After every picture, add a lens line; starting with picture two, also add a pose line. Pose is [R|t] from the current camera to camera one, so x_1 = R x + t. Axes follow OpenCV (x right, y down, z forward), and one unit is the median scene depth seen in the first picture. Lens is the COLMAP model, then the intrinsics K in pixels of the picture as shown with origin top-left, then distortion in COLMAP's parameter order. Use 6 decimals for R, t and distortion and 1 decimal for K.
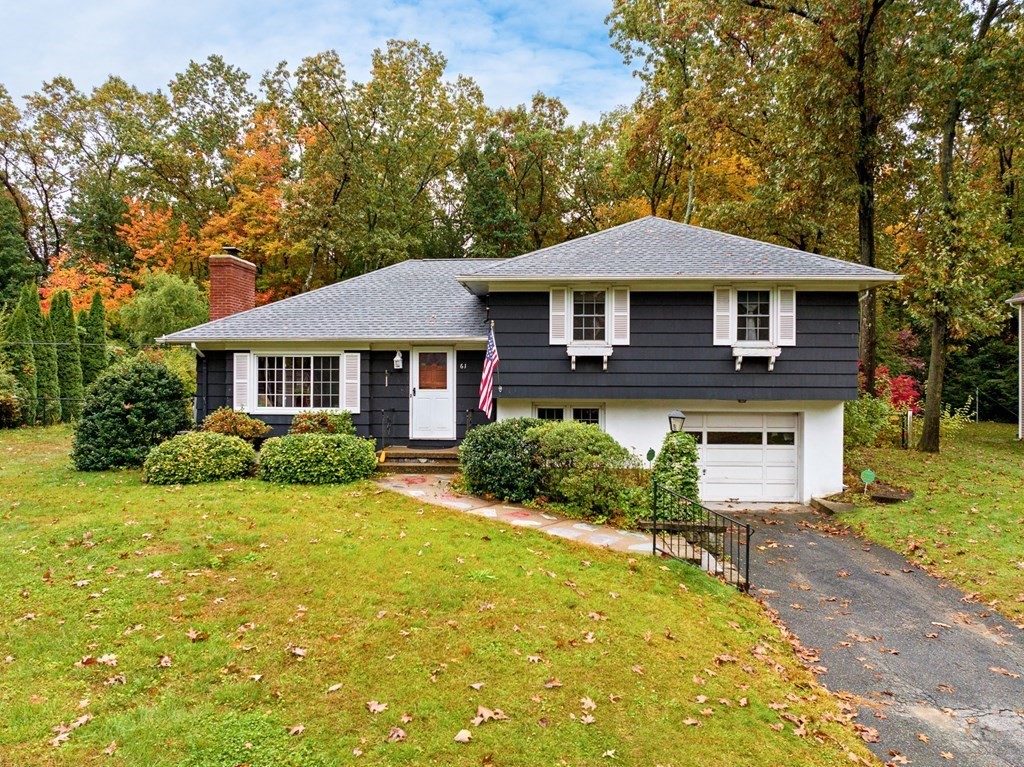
lens RADIAL K [[720.8, 0, 512.0], [0, 720.8, 383.5], [0, 0, 1]] dist [-0.035061, 0.001718]
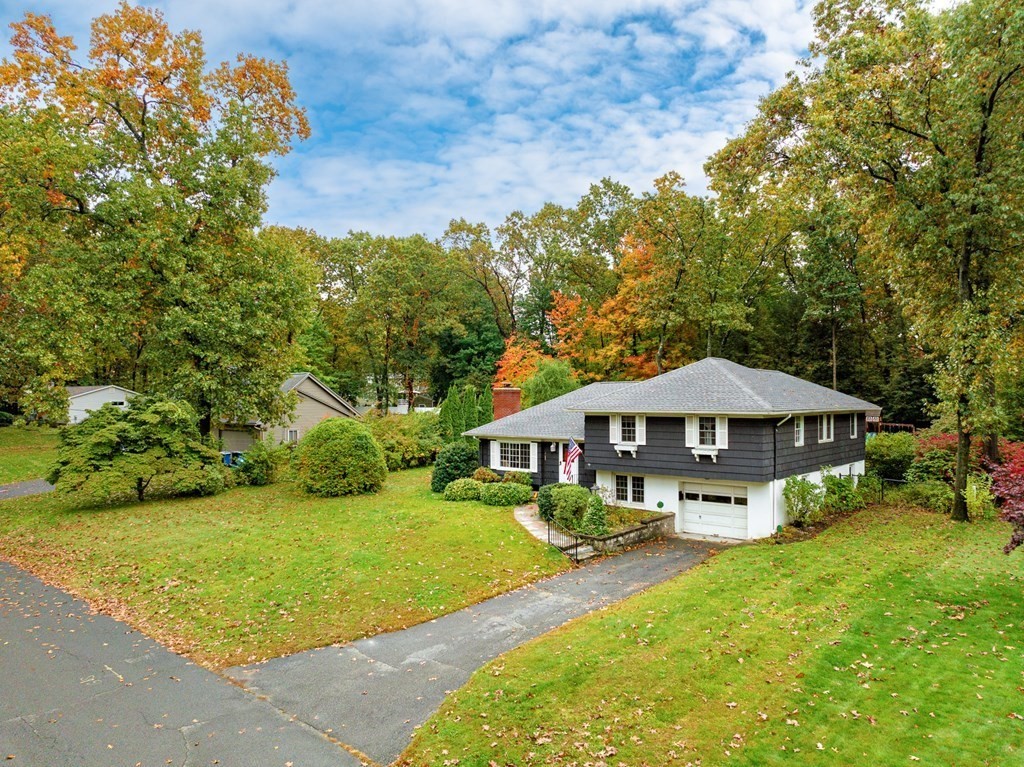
lens RADIAL K [[720.8, 0, 512.0], [0, 720.8, 383.5], [0, 0, 1]] dist [-0.035061, 0.001718]
pose [[0.792434, -0.019212, -0.609655, 0.982268], [0.004566, 0.999663, -0.025567, -0.159271], [0.609940, 0.017476, 0.792255, -0.669240]]
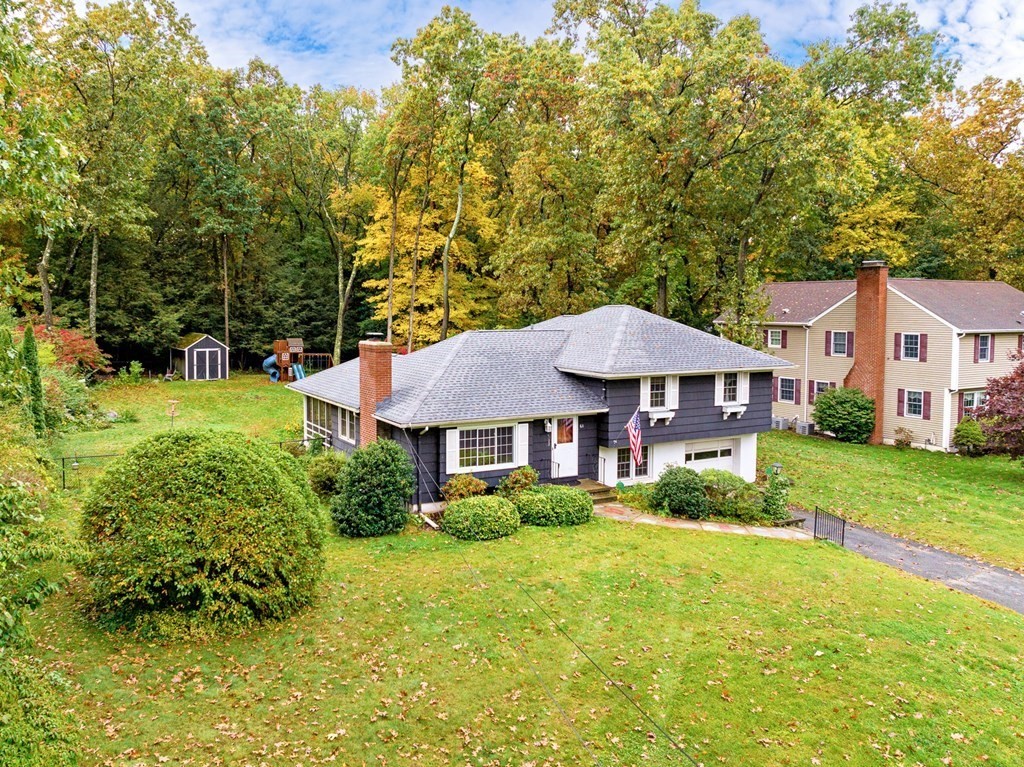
lens RADIAL K [[779.3, 0, 466.5], [0, 779.3, 363.2], [0, 0, 1]] dist [-0.041553, -0.000931]
pose [[0.853029, -0.038482, 0.520442, -1.110095], [0.001485, 0.997452, 0.071319, -0.270509], [-0.521861, -0.060065, 0.850913, -0.241255]]
